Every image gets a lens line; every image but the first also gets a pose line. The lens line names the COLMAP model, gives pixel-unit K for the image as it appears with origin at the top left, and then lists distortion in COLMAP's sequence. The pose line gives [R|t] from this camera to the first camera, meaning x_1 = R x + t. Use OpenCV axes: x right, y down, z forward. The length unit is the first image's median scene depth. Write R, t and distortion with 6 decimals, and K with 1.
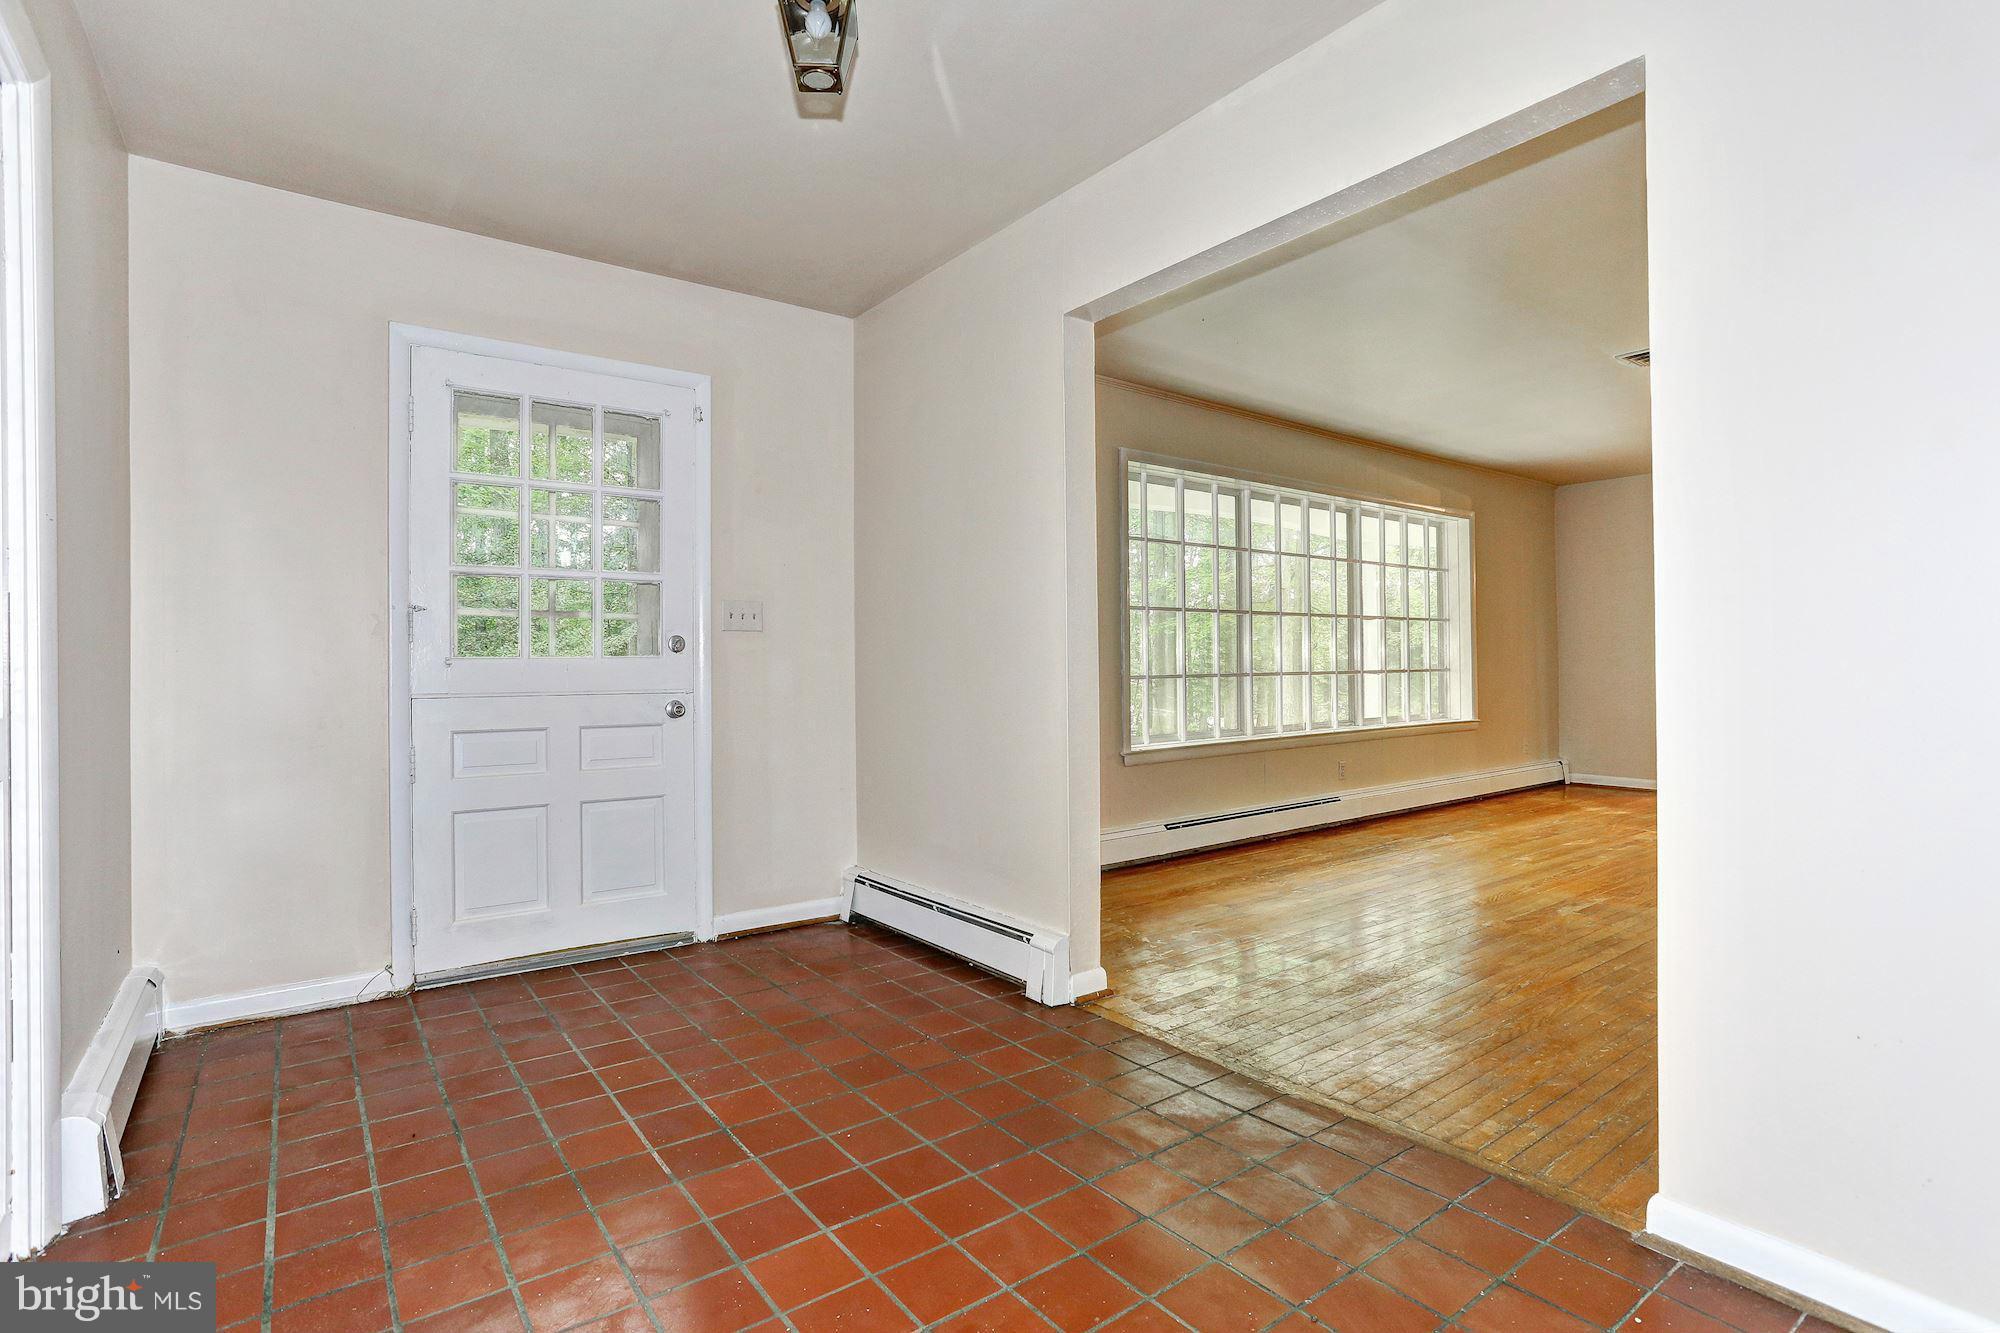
lens RADIAL K [[966.1, 0, 991.6], [0, 966.1, 663.5], [0, 0, 1]] dist [-0.017196, 0.000391]
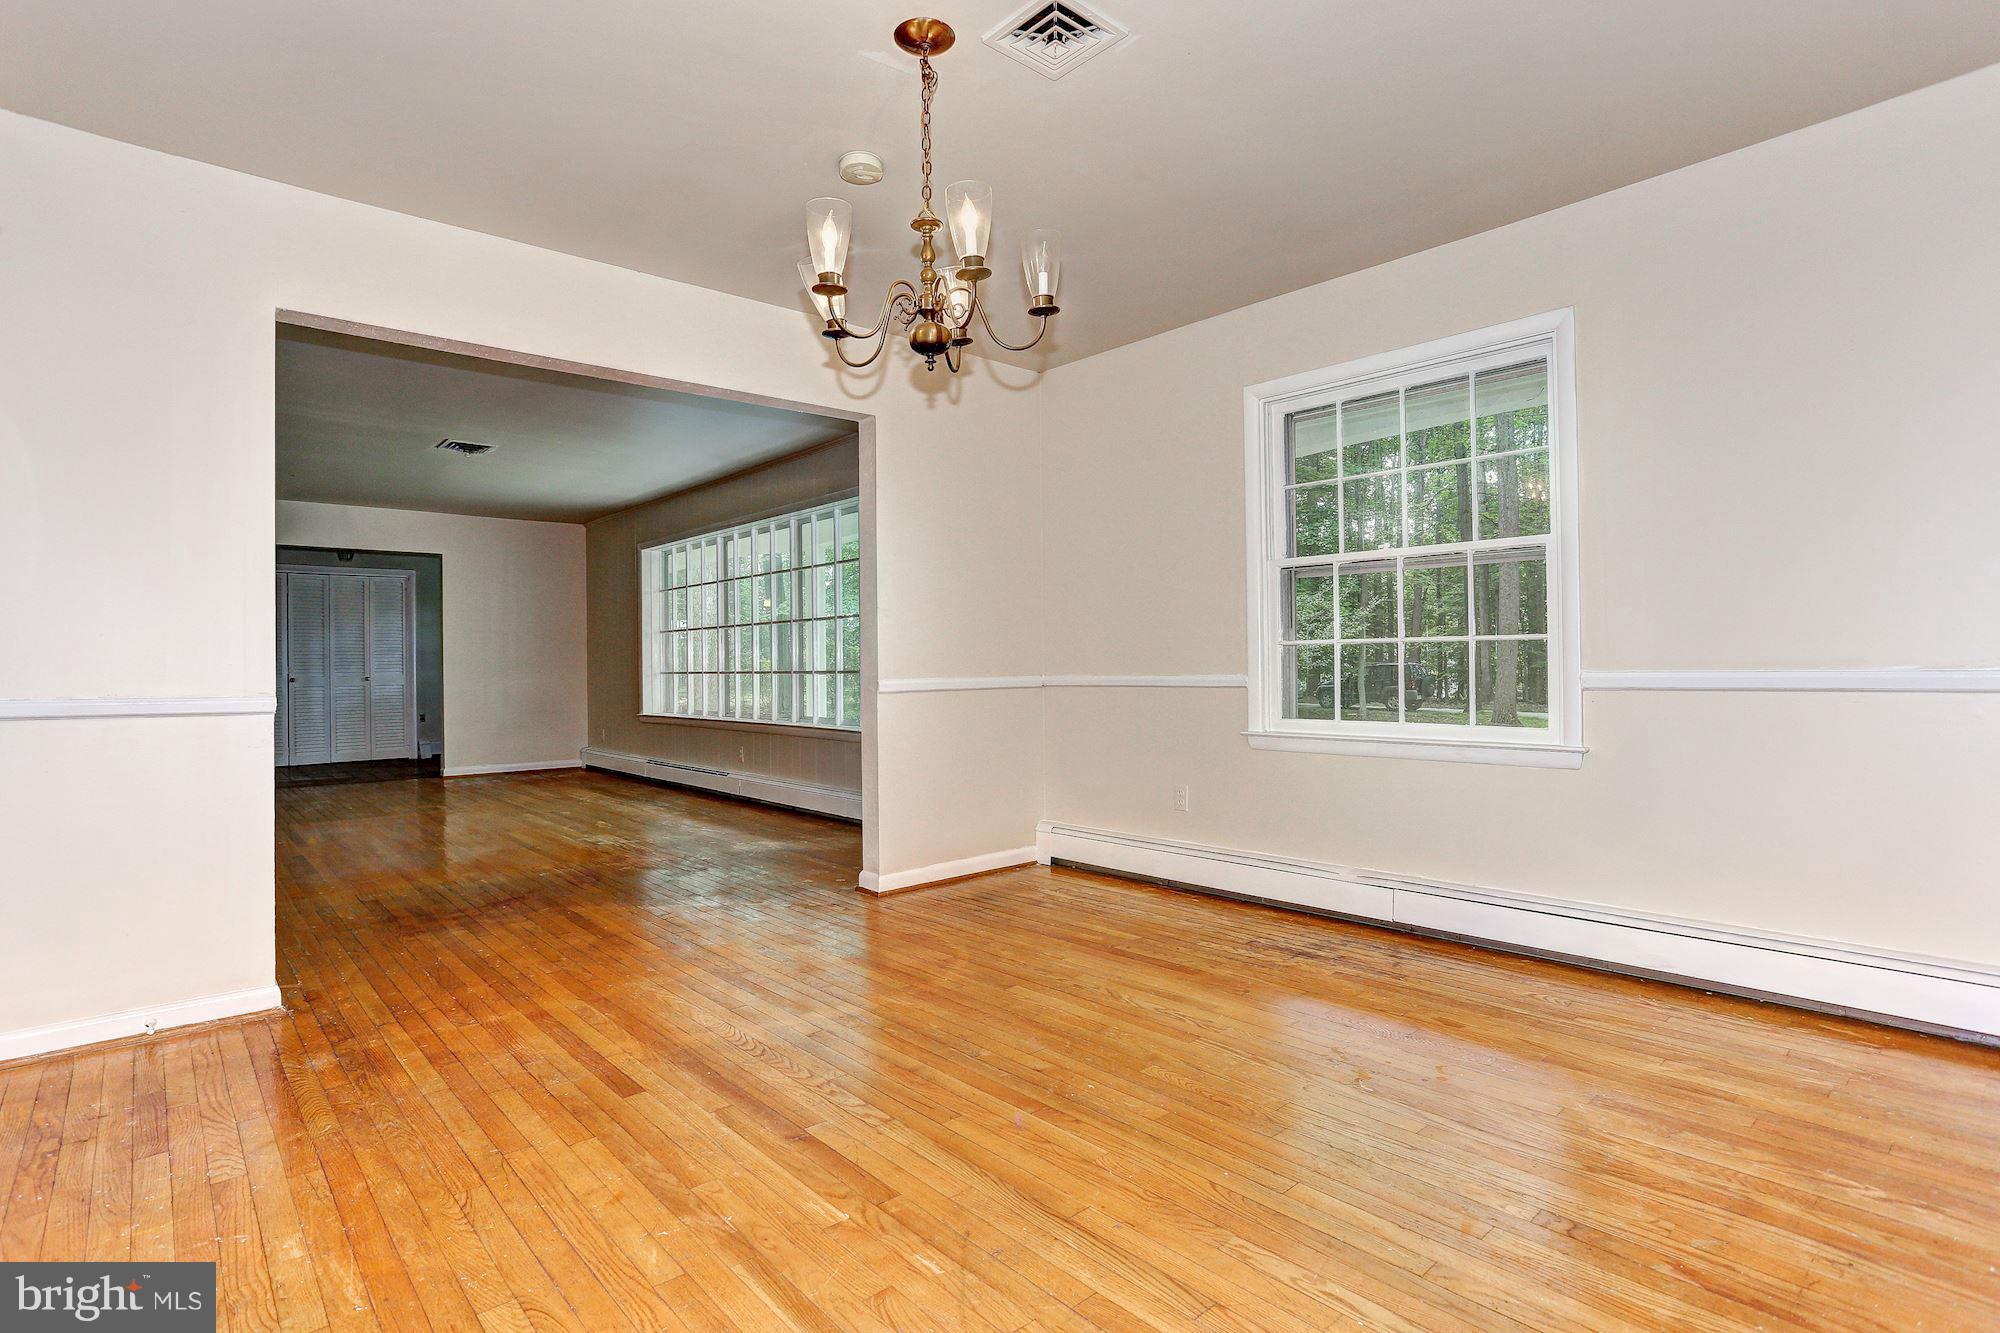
lens RADIAL K [[966.1, 0, 991.6], [0, 966.1, 663.5], [0, 0, 1]] dist [-0.017196, 0.000391]
pose [[0.073683, 0.009707, -0.997234, 1.603591], [0.016610, 0.999802, 0.010959, -0.009870], [0.997143, -0.017371, 0.073507, 1.238242]]
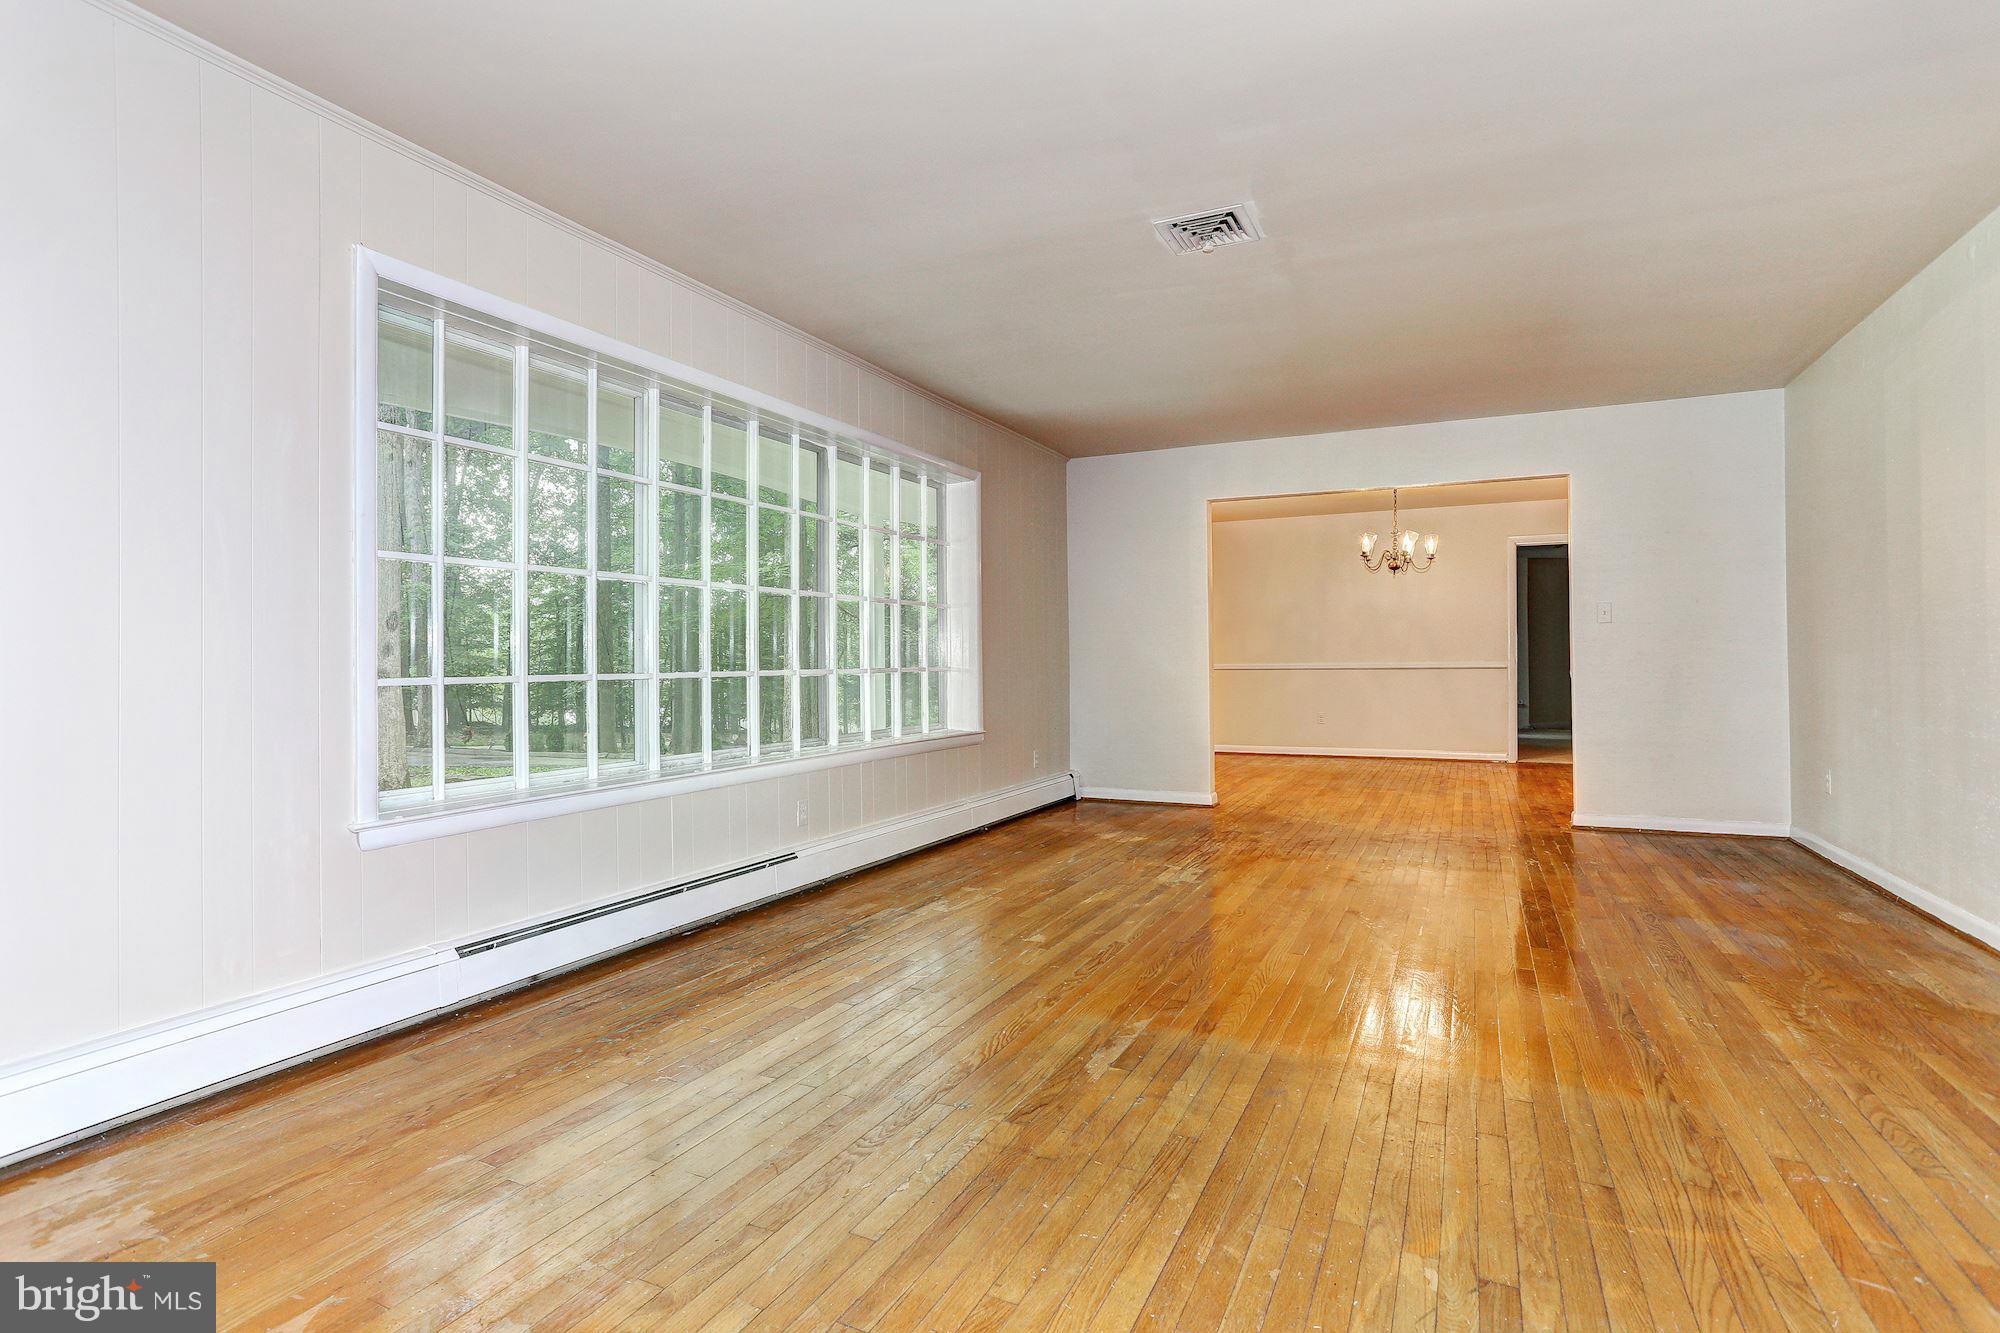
lens RADIAL K [[966.1, 0, 991.6], [0, 966.1, 663.5], [0, 0, 1]] dist [-0.017196, 0.000391]
pose [[0.894491, 0.007099, 0.447030, 0.170098], [-0.007975, 0.999968, 0.000076, 0.003072], [-0.447015, -0.003633, 0.894519, 0.312825]]
